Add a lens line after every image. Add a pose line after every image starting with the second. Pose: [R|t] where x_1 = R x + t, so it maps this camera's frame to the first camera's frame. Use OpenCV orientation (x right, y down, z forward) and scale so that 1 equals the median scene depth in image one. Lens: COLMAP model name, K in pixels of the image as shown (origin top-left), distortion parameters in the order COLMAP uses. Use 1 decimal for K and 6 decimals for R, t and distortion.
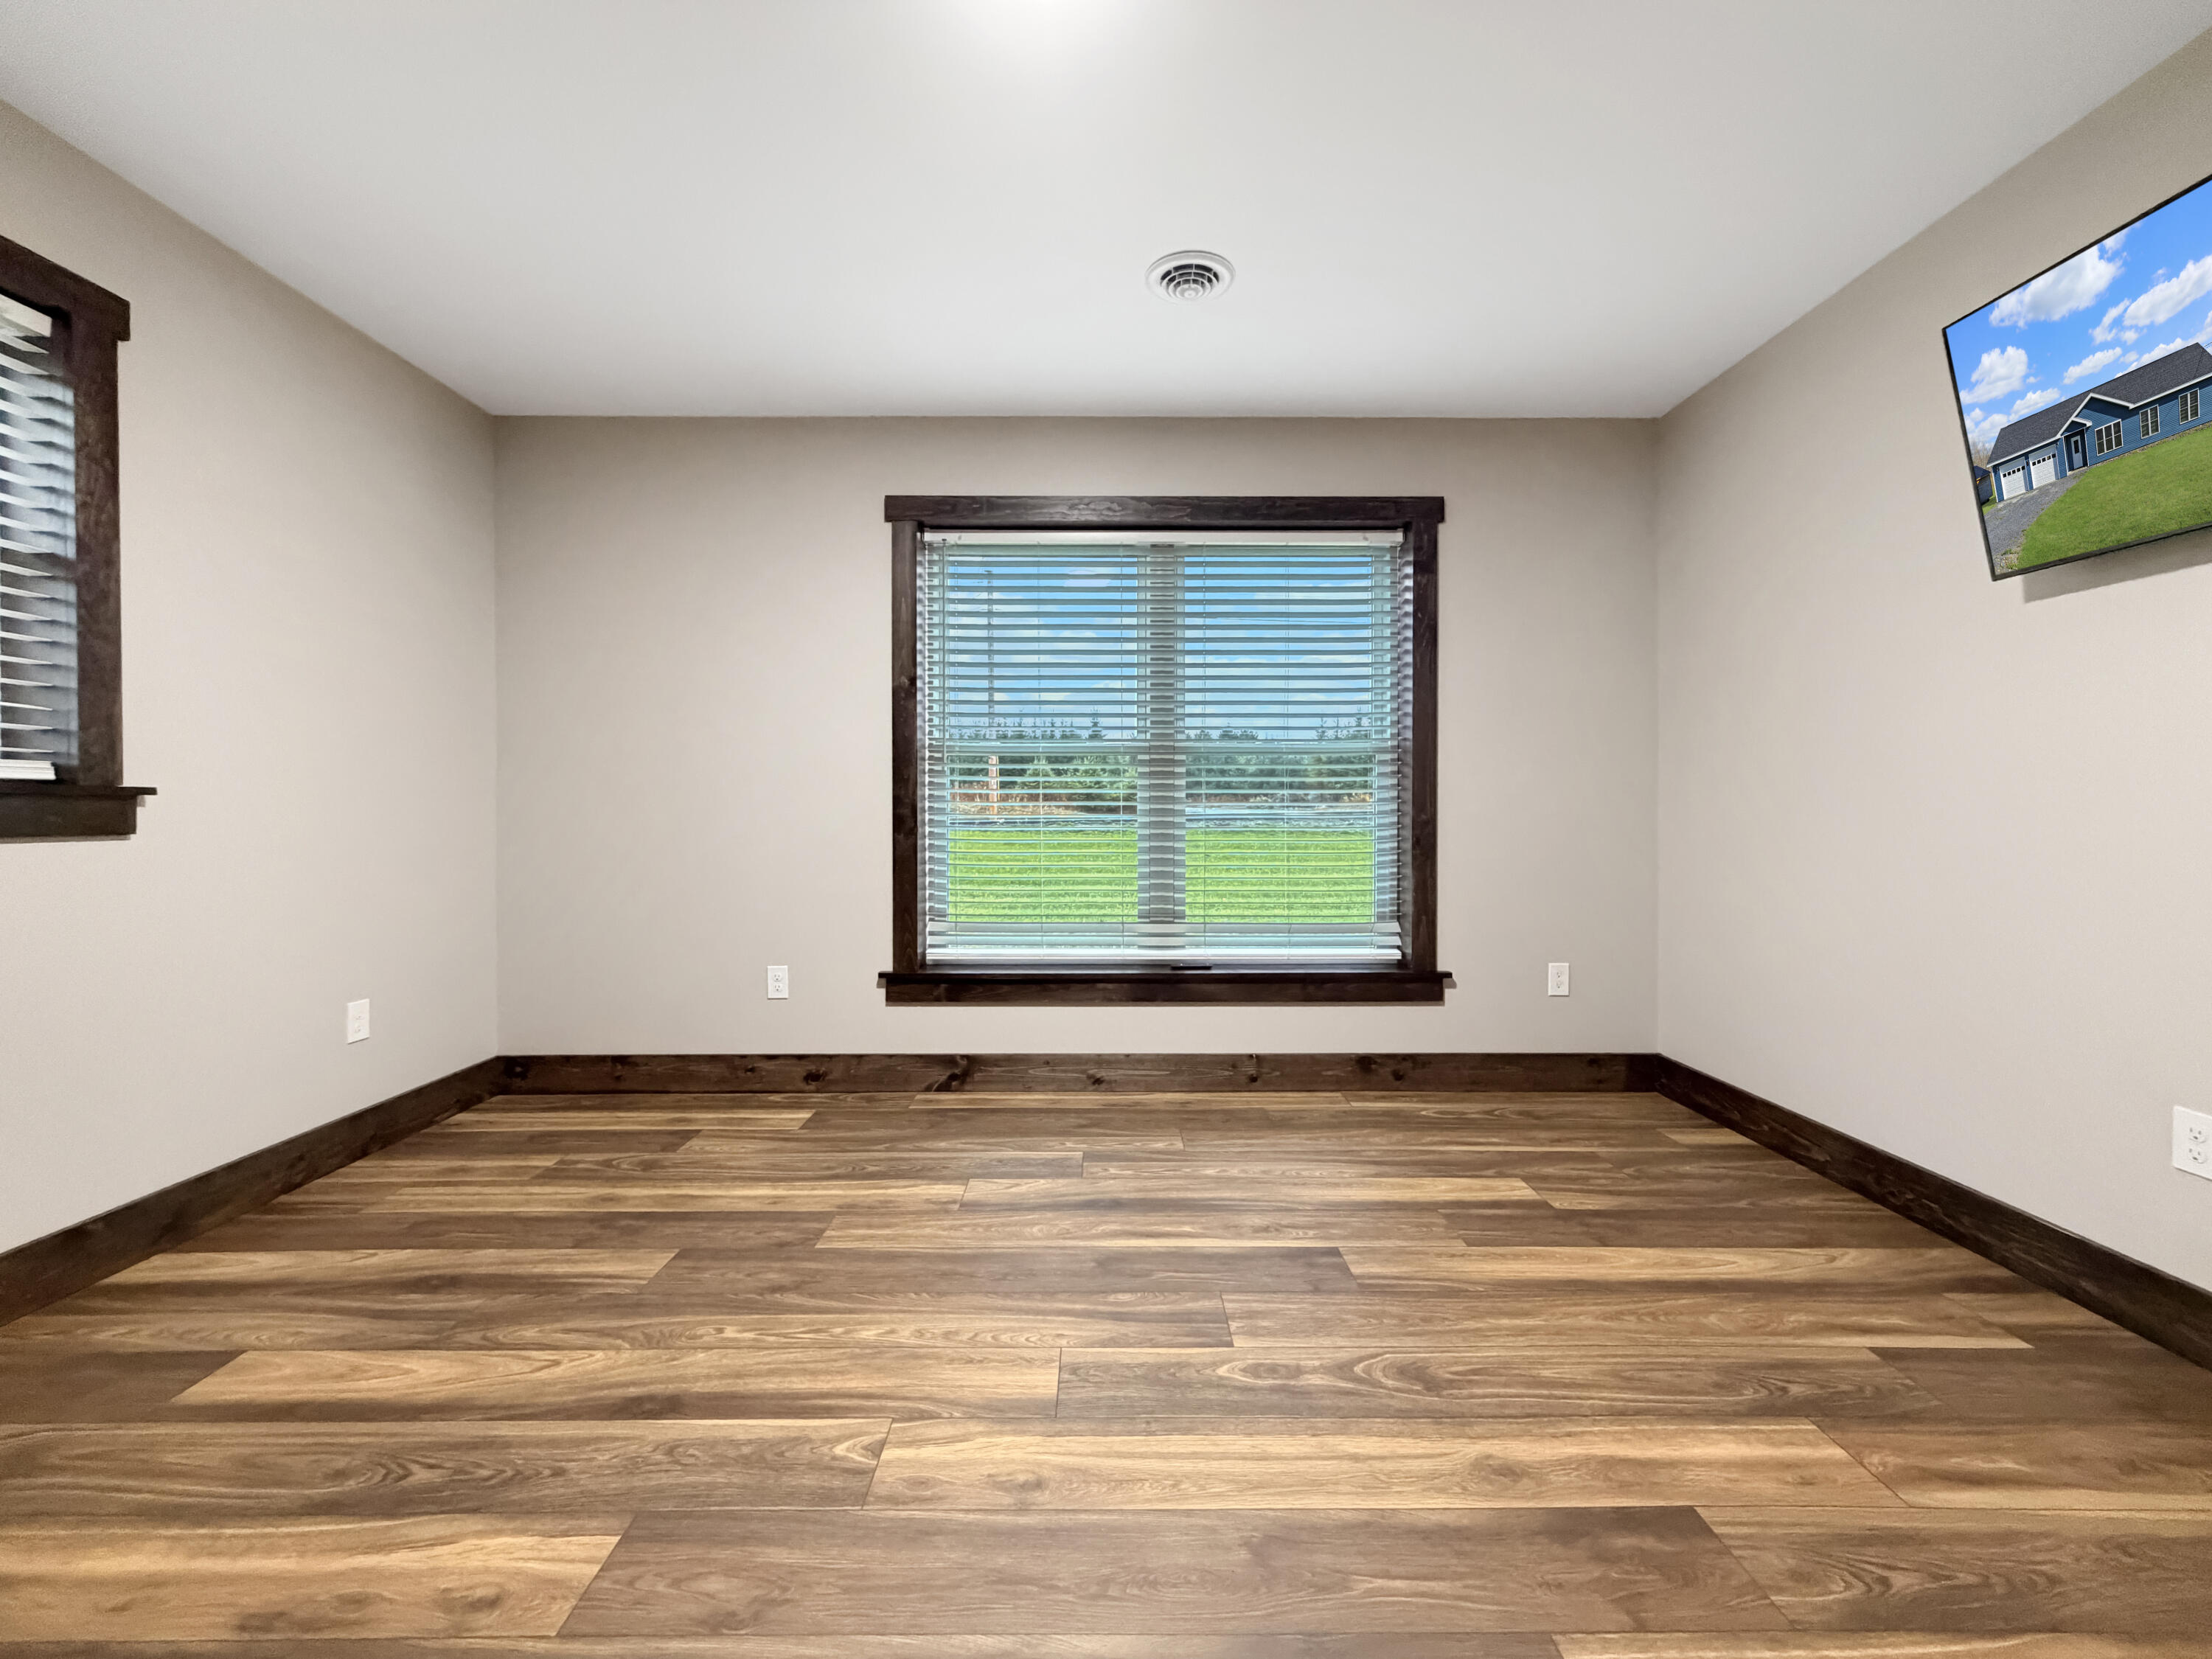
lens RADIAL K [[893.0, 0, 1108.2], [0, 893.0, 814.2], [0, 0, 1]] dist [-0.001144, -0.000059]
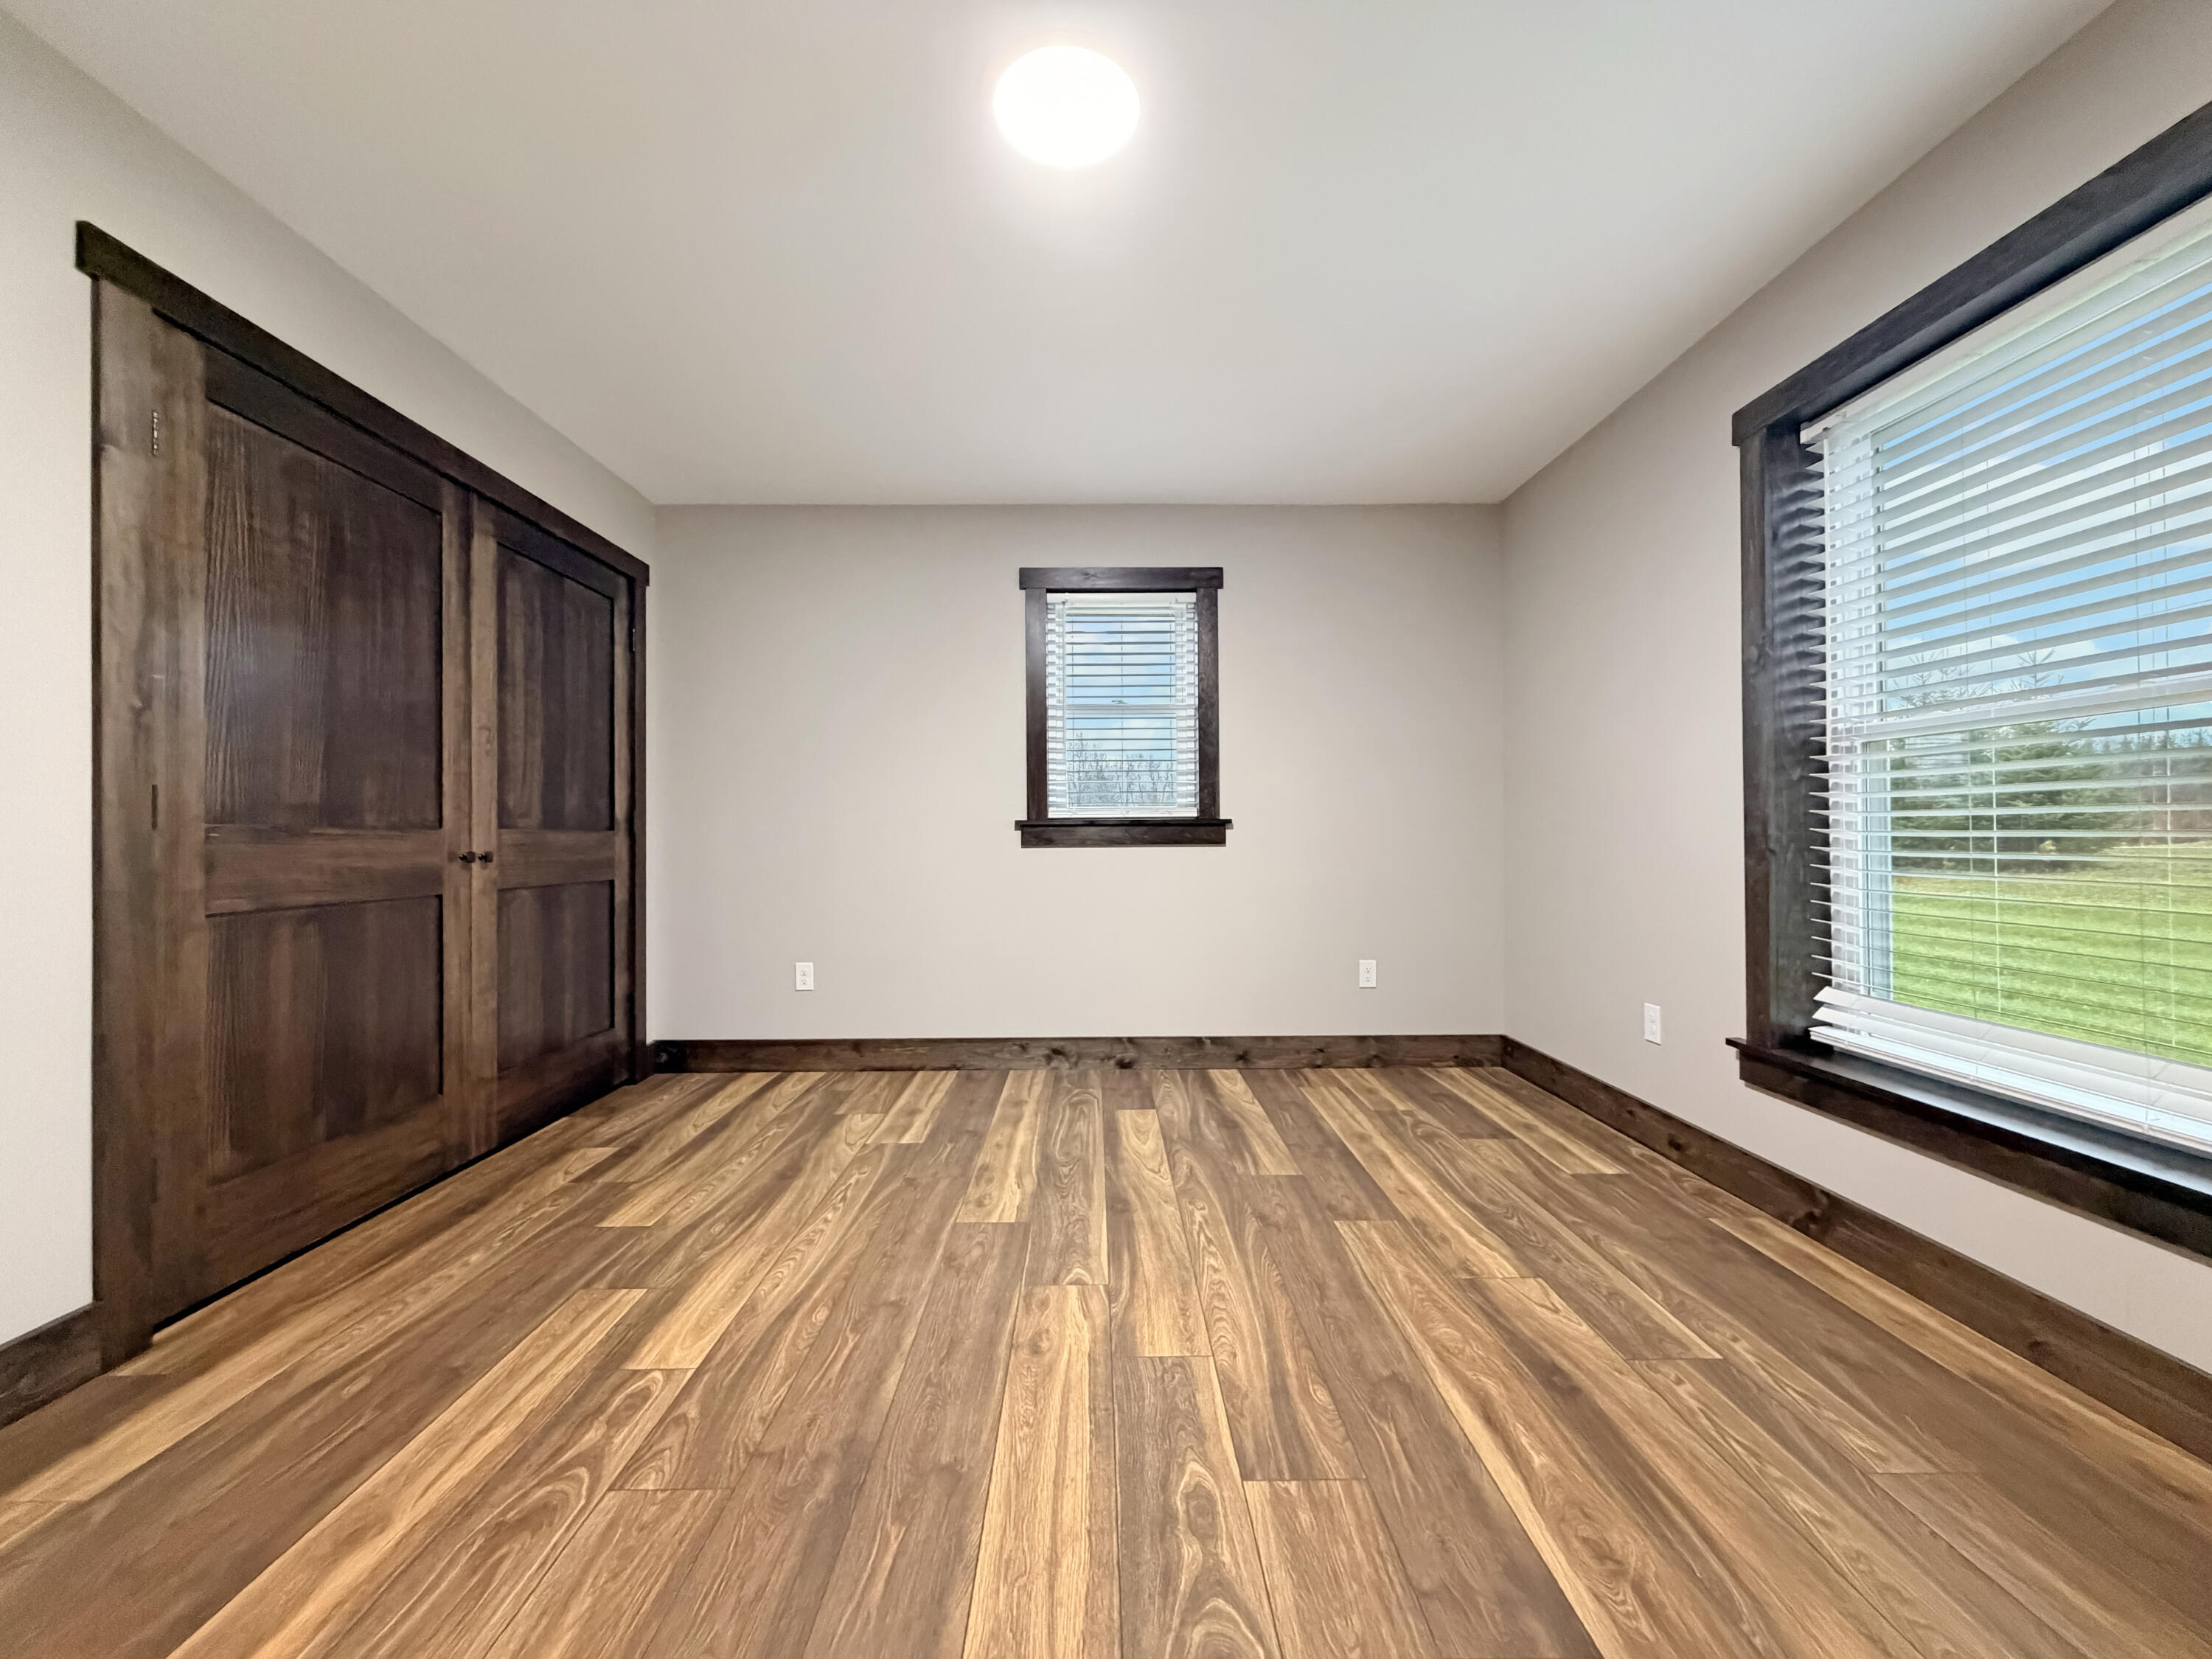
lens RADIAL K [[881.4, 0, 1102.1], [0, 881.4, 839.6], [0, 0, 1]] dist [0.000677, -0.000007]
pose [[0.007187, 0.006553, -0.999953, 0.784243], [0.000888, 0.999978, 0.006560, 0.000383], [0.999974, -0.000935, 0.007181, 0.714888]]
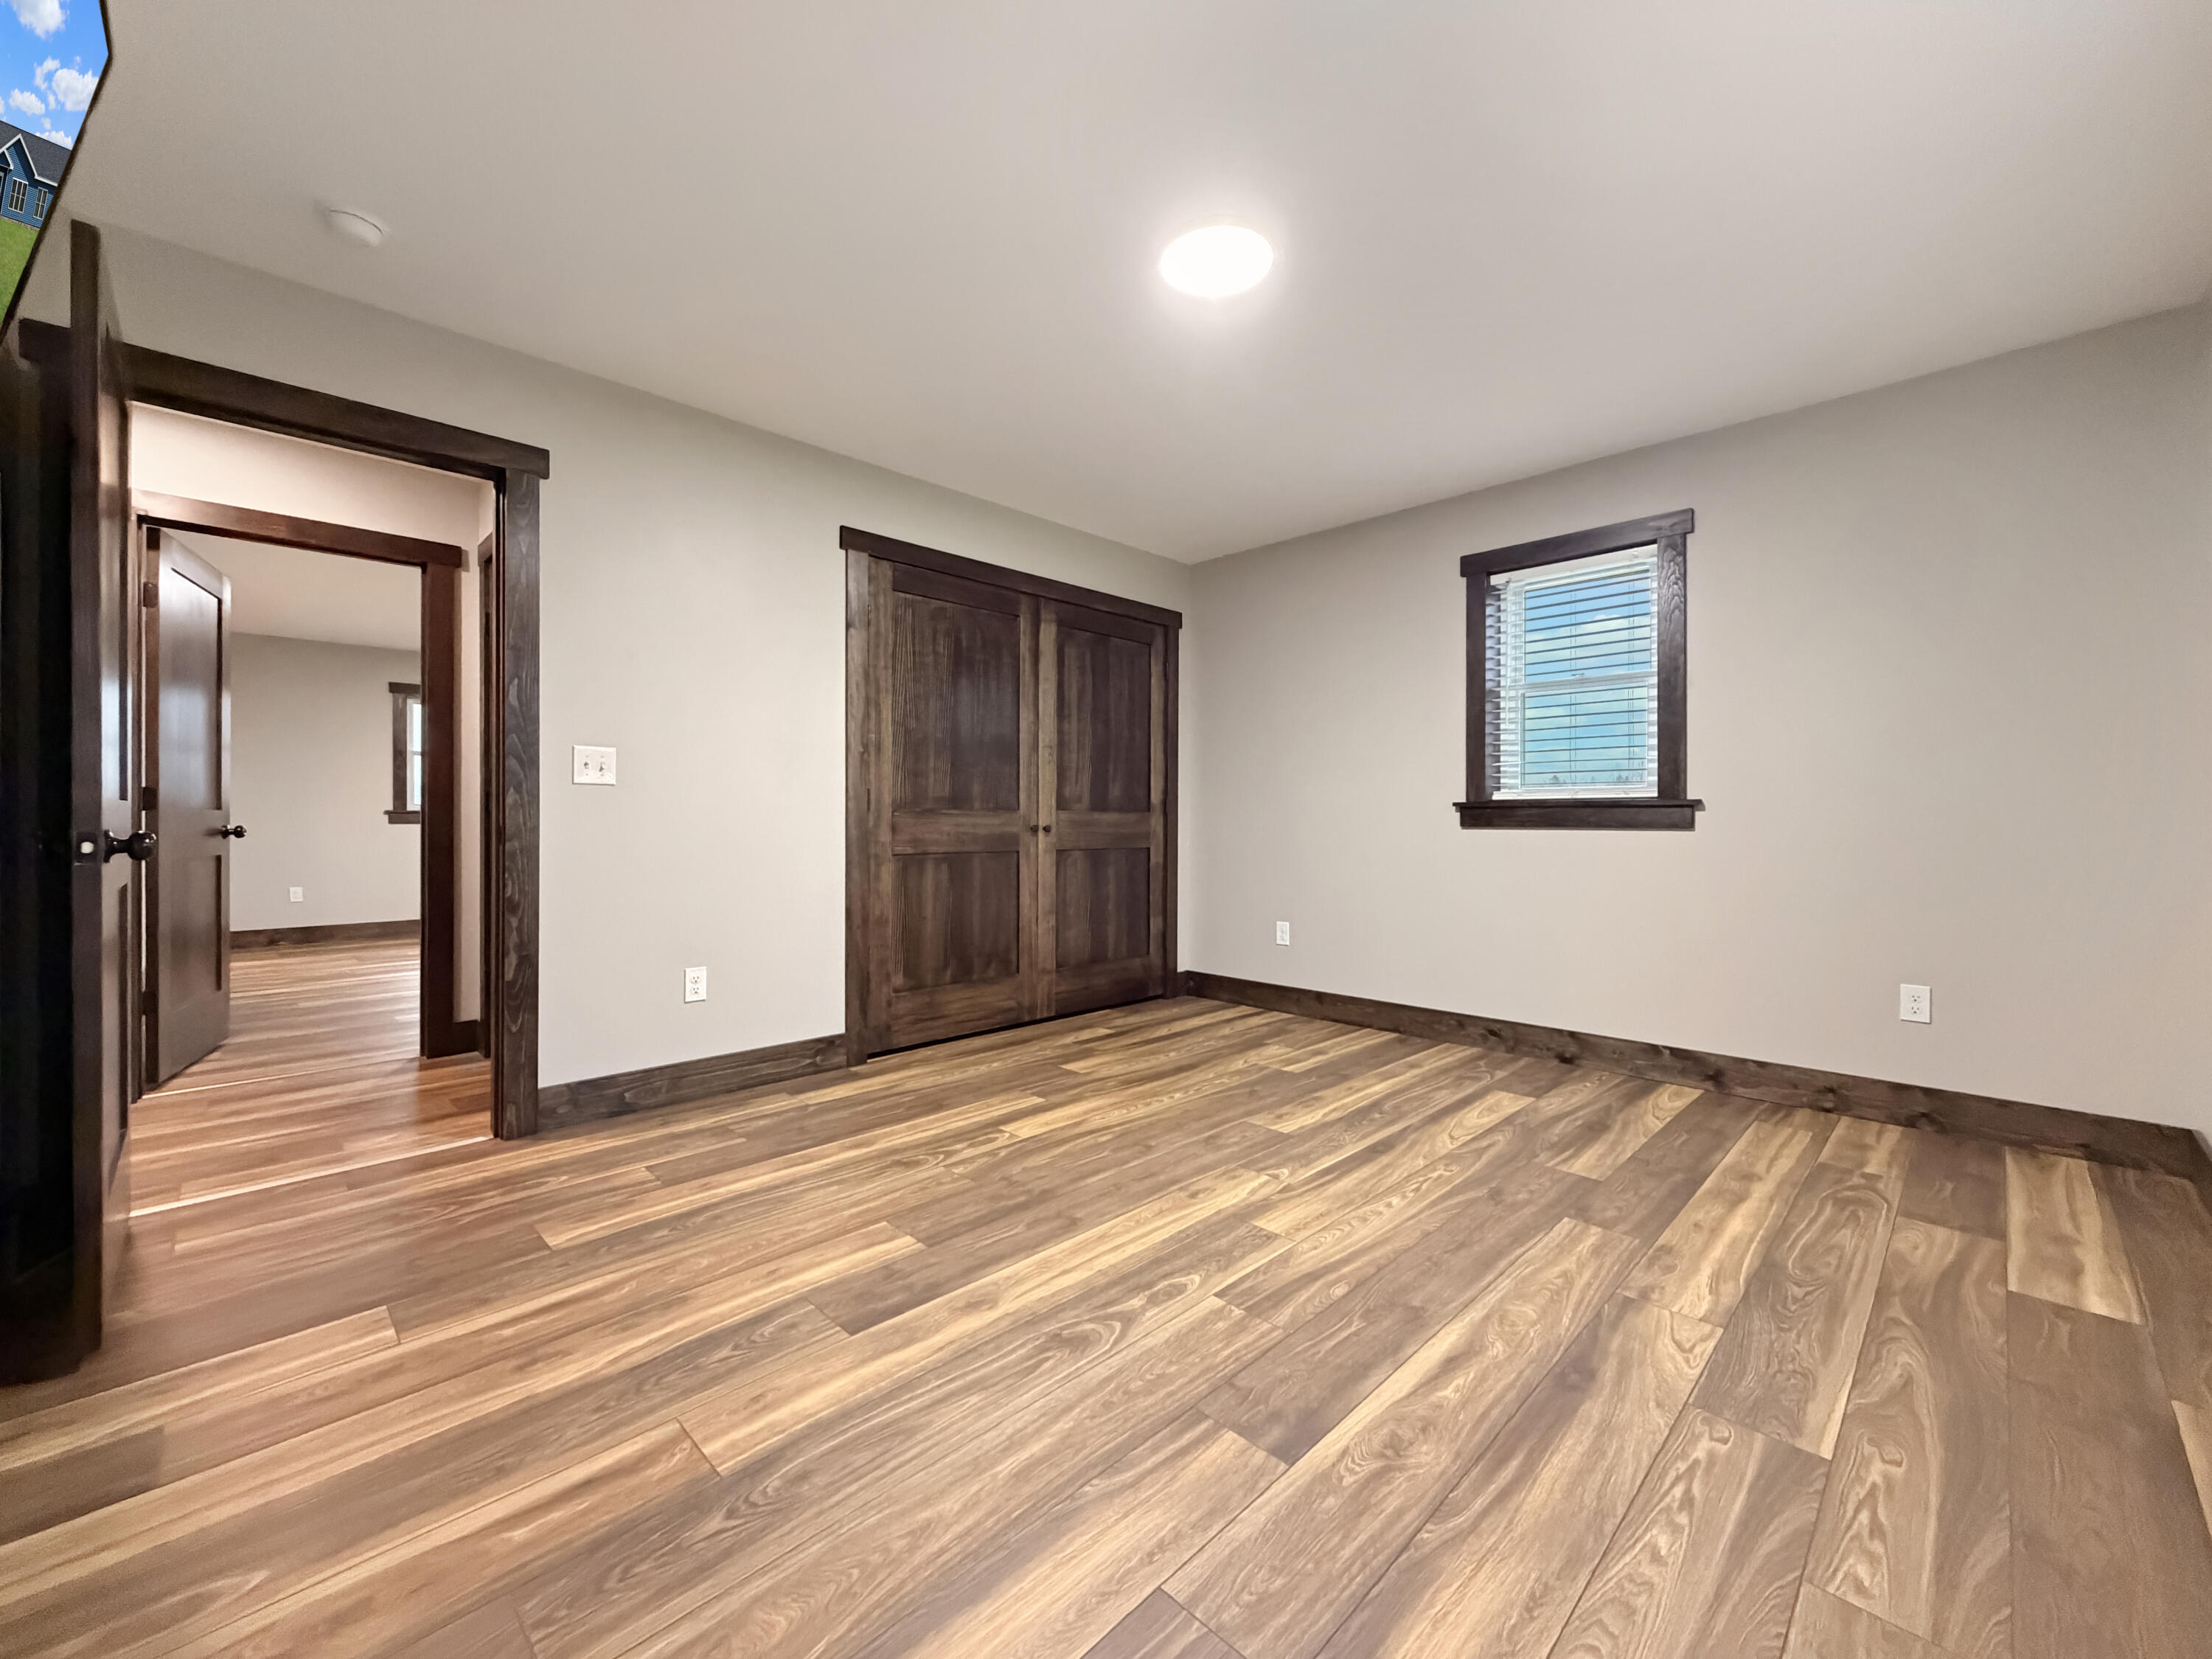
lens RADIAL K [[890.0, 0, 1108.6], [0, 890.0, 832.5], [0, 0, 1]] dist [0.000427, -0.000129]
pose [[-0.708935, 0.010007, -0.705203, 0.827664], [-0.003962, 0.999827, 0.018170, 0.004860], [0.705263, 0.015675, -0.708772, 1.388224]]
